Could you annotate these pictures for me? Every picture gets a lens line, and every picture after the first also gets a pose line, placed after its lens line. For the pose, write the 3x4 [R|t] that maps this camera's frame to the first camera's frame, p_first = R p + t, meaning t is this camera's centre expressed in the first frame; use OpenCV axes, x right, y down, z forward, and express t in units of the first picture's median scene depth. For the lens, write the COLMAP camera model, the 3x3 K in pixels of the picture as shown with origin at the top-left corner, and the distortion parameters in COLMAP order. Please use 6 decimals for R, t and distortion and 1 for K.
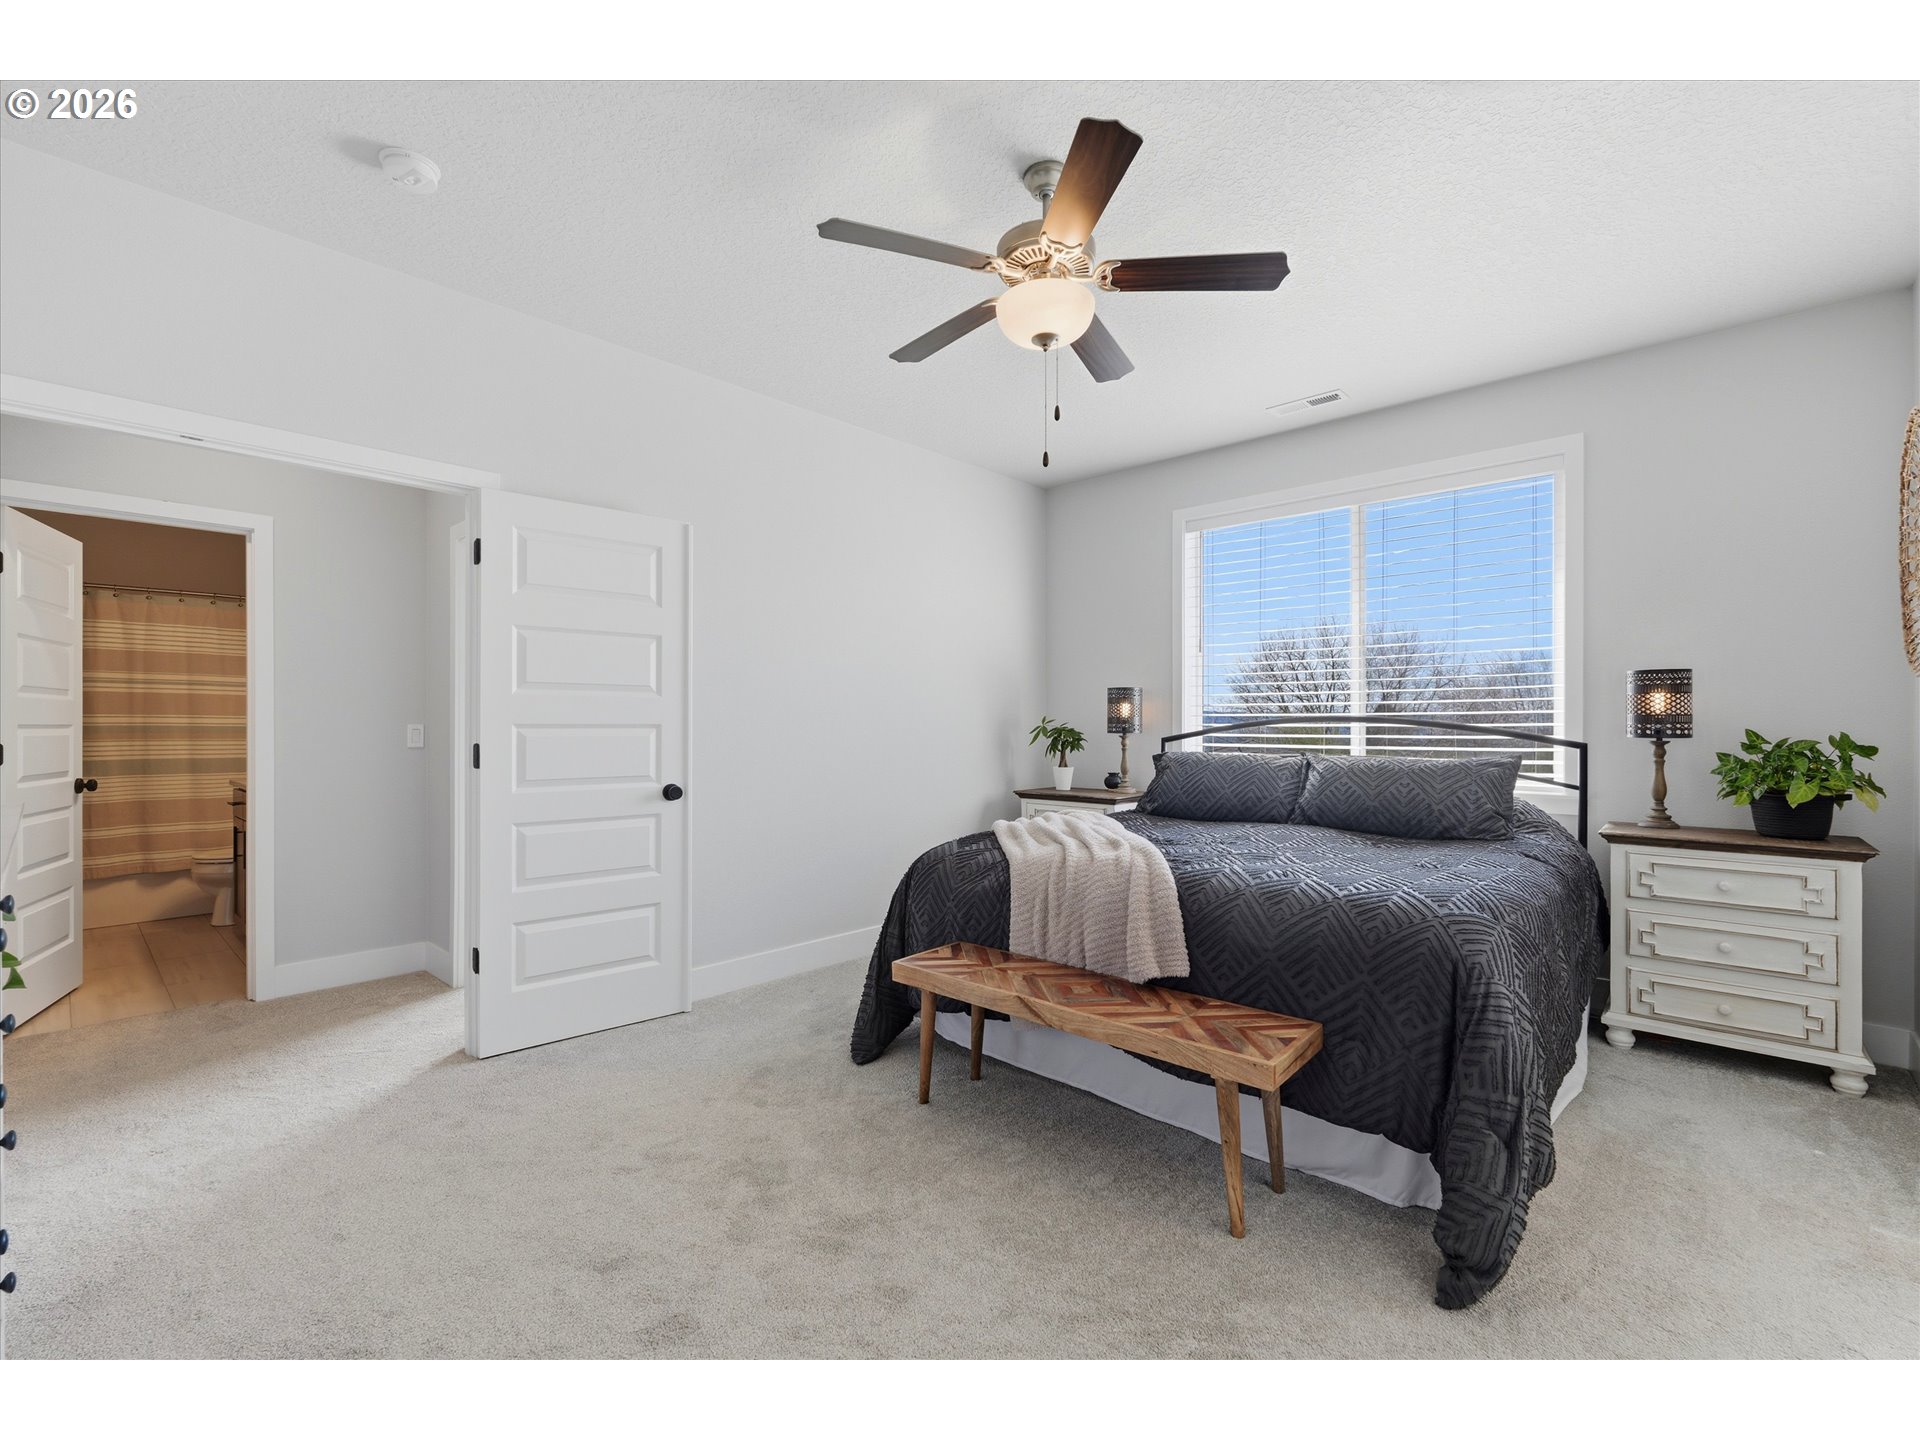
lens RADIAL K [[846.2, 0, 977.7], [0, 846.2, 721.1], [0, 0, 1]] dist [0.006936, -0.001451]
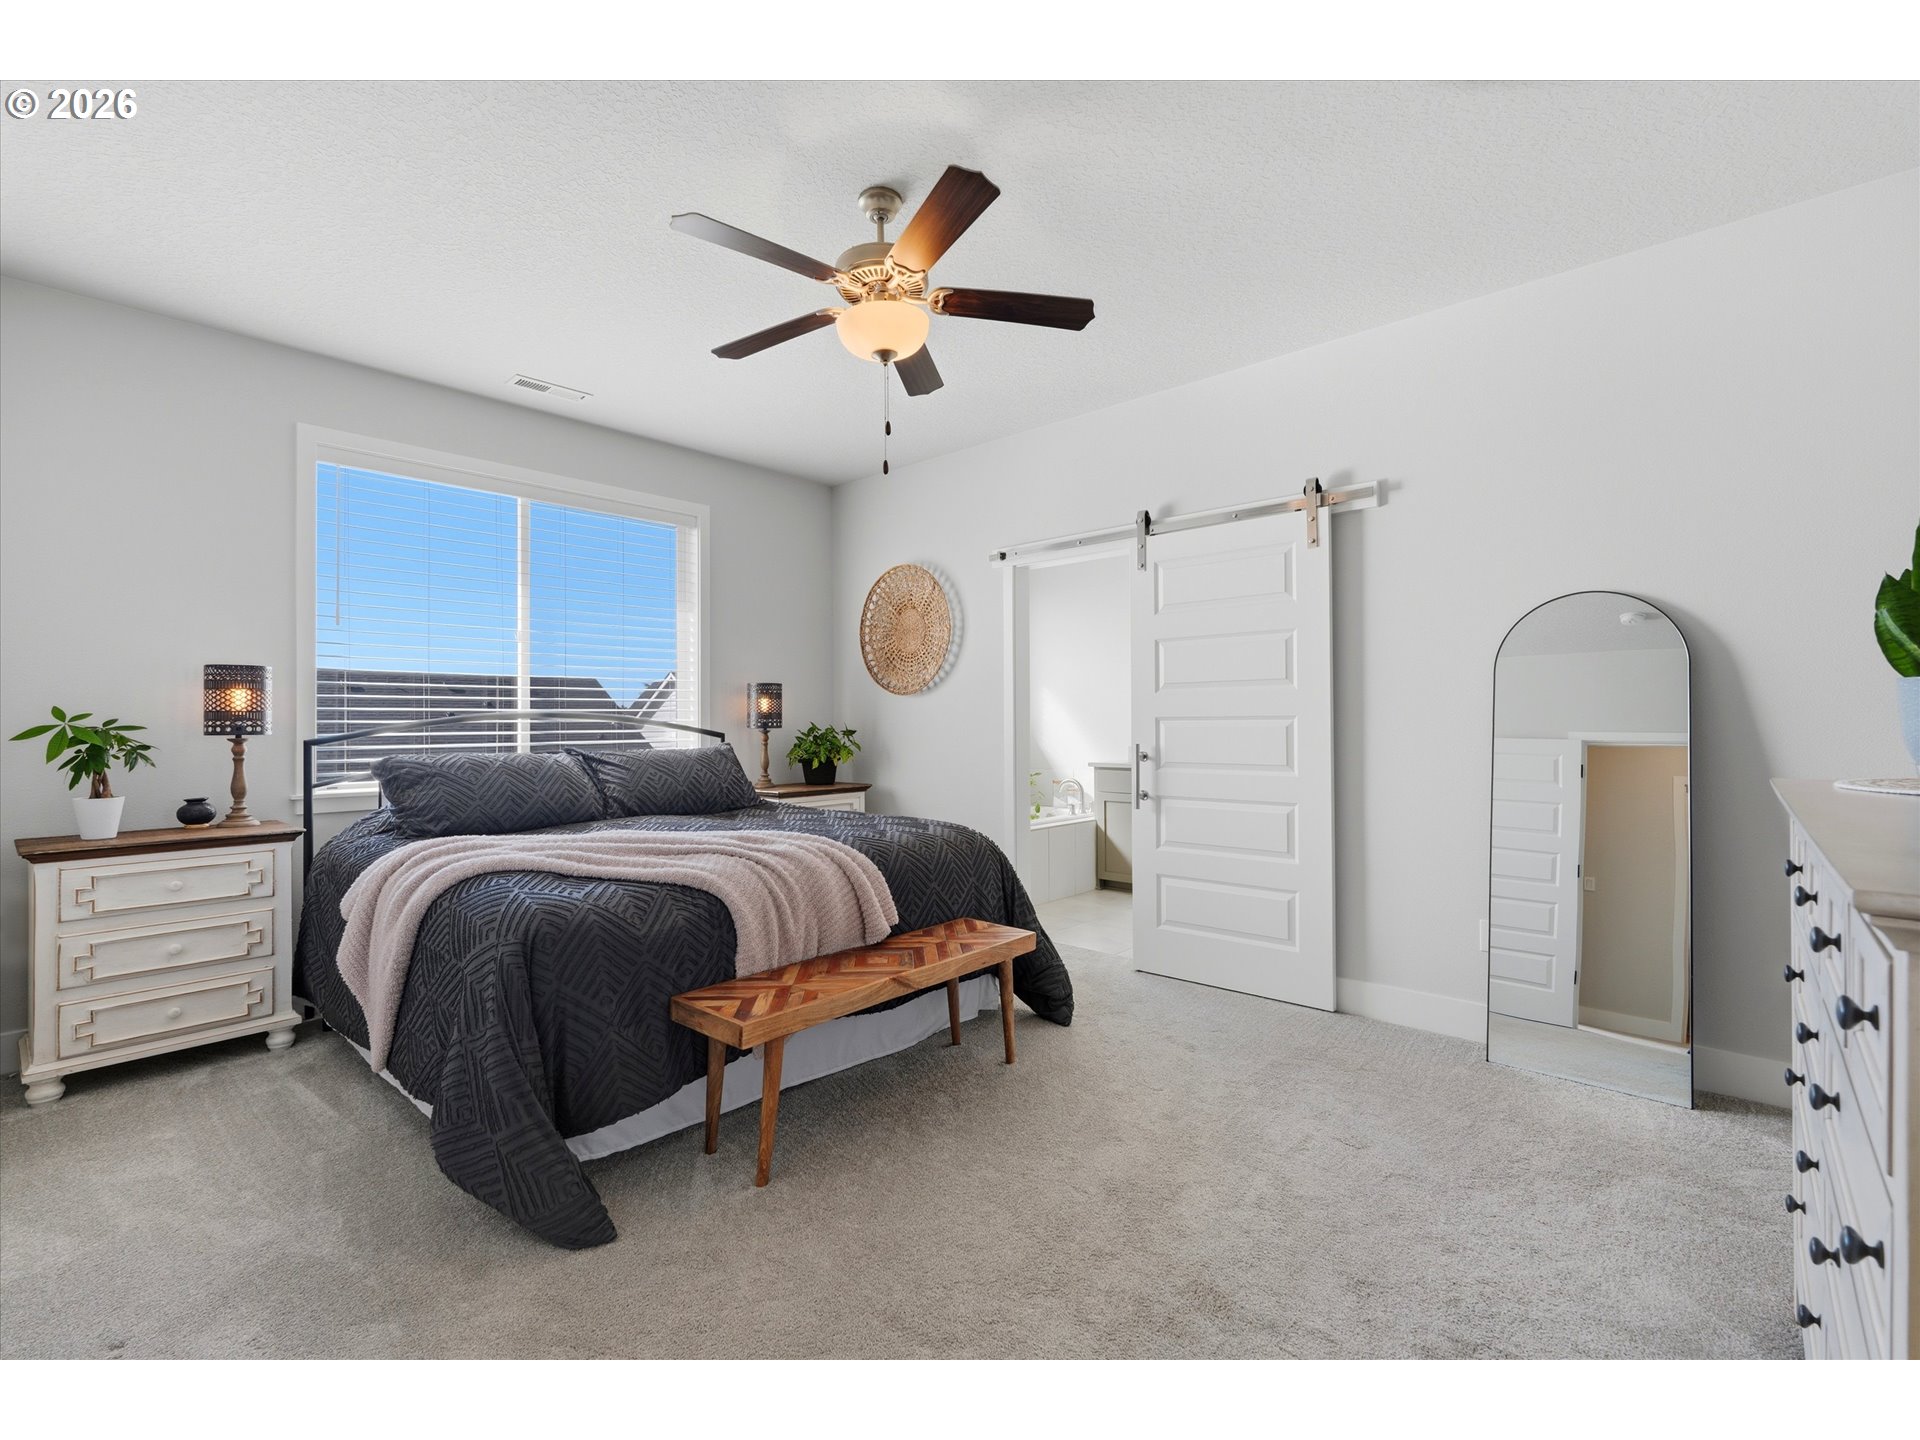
lens RADIAL K [[846.2, 0, 957.5], [0, 846.2, 710.4], [0, 0, 1]] dist [0.006936, -0.001451]
pose [[0.008150, 0.009760, 0.999919, -0.685814], [0.000720, 0.999952, -0.009766, 0.002871], [-0.999967, 0.000799, 0.008142, 0.624511]]
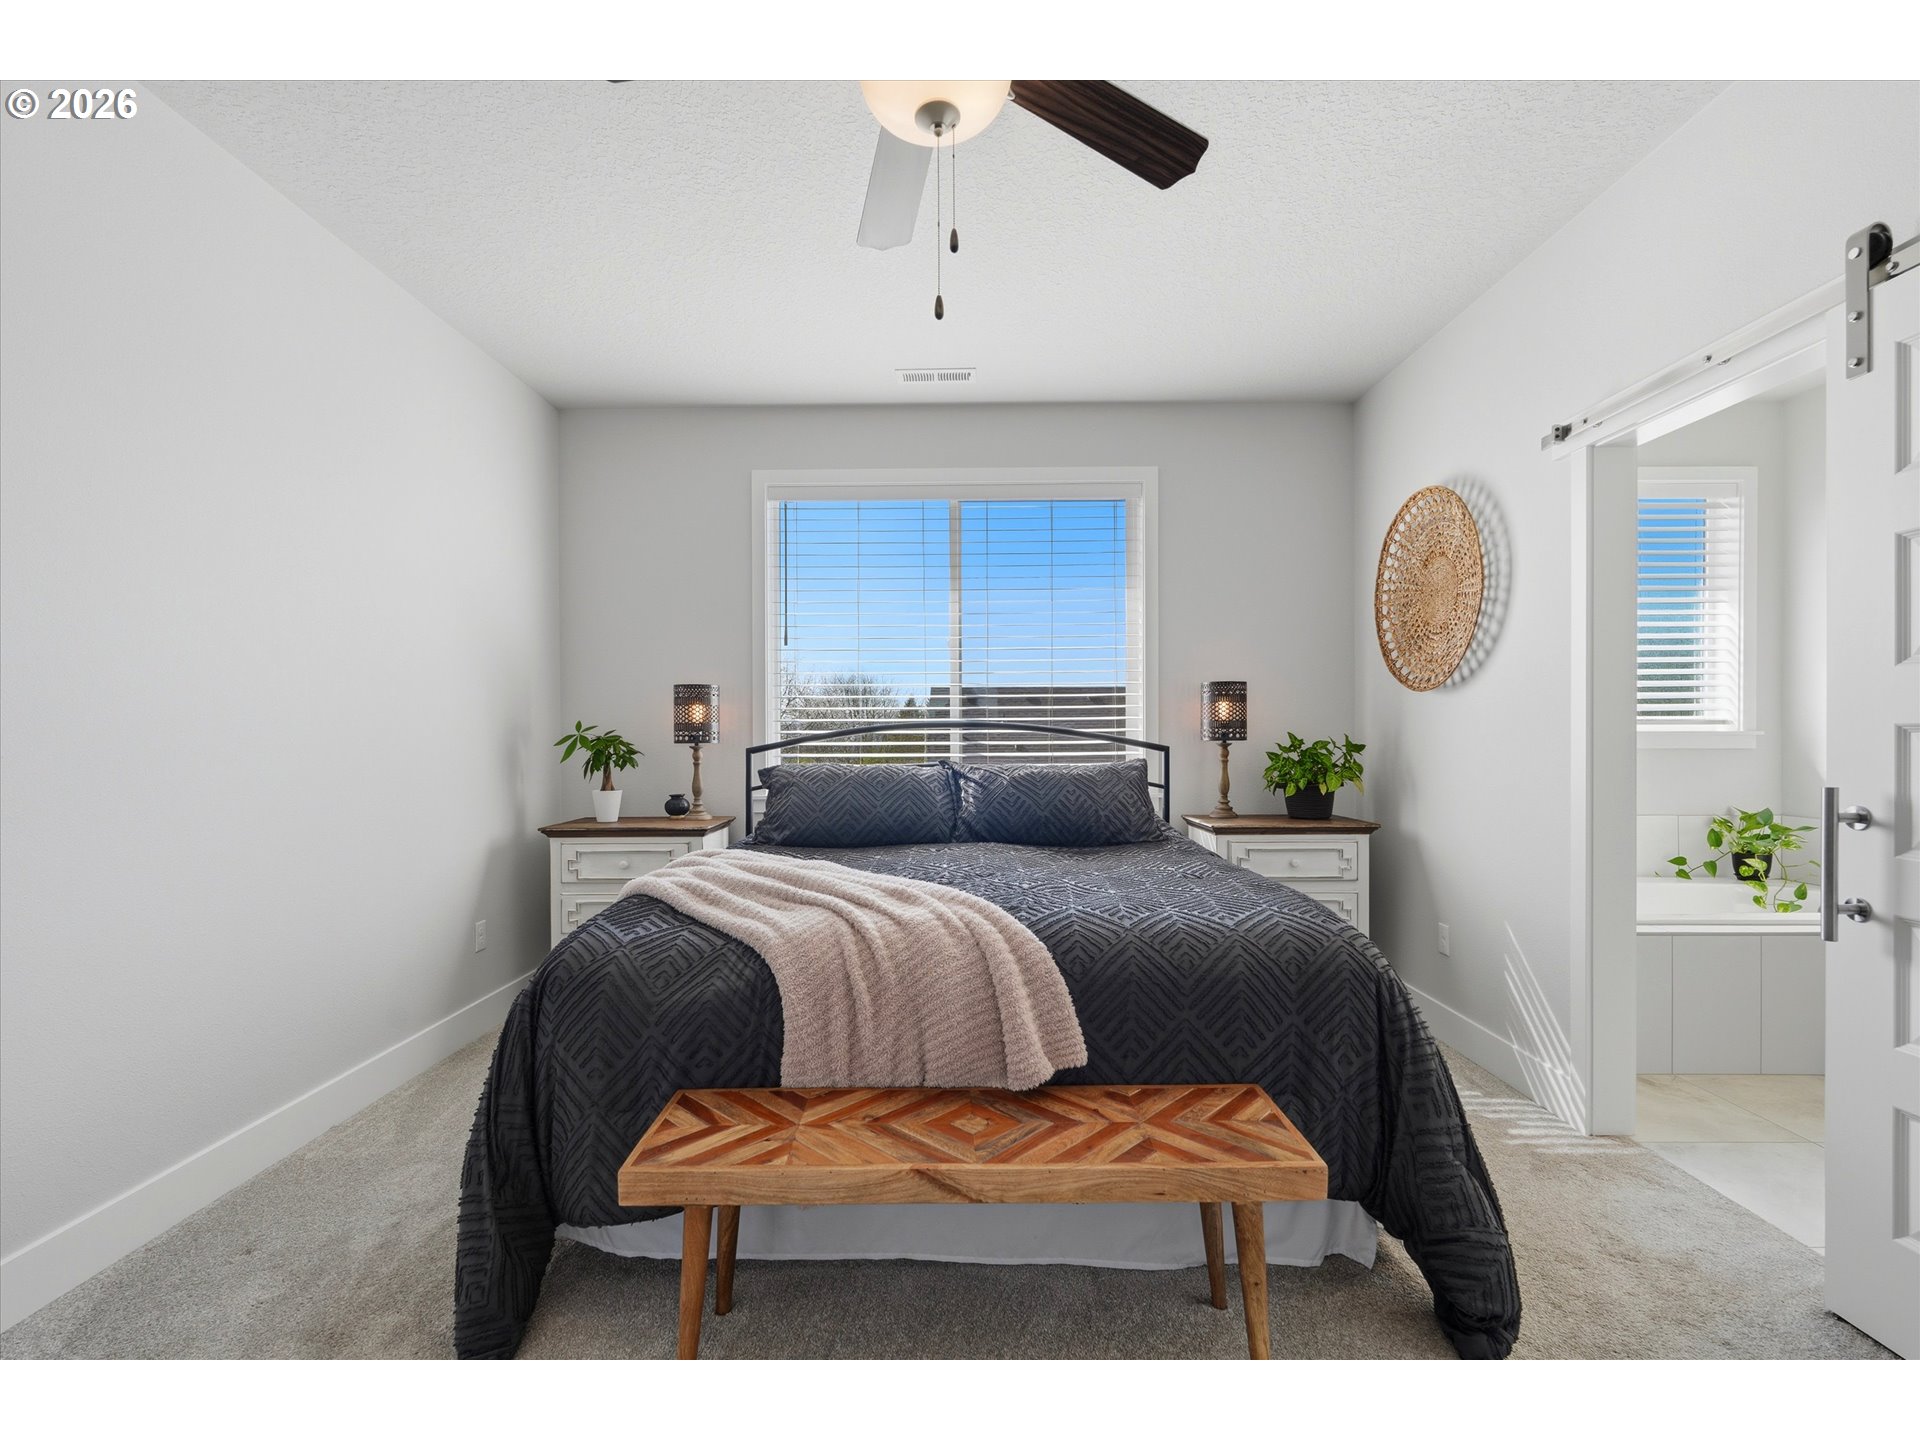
lens RADIAL K [[846.2, 0, 968.5], [0, 846.2, 734.9], [0, 0, 1]] dist [0.006936, -0.001451]
pose [[0.747707, -0.008029, 0.663980, -0.228008], [0.003385, 0.999960, 0.008280, 0.001305], [-0.664020, -0.003944, 0.747704, 0.351074]]
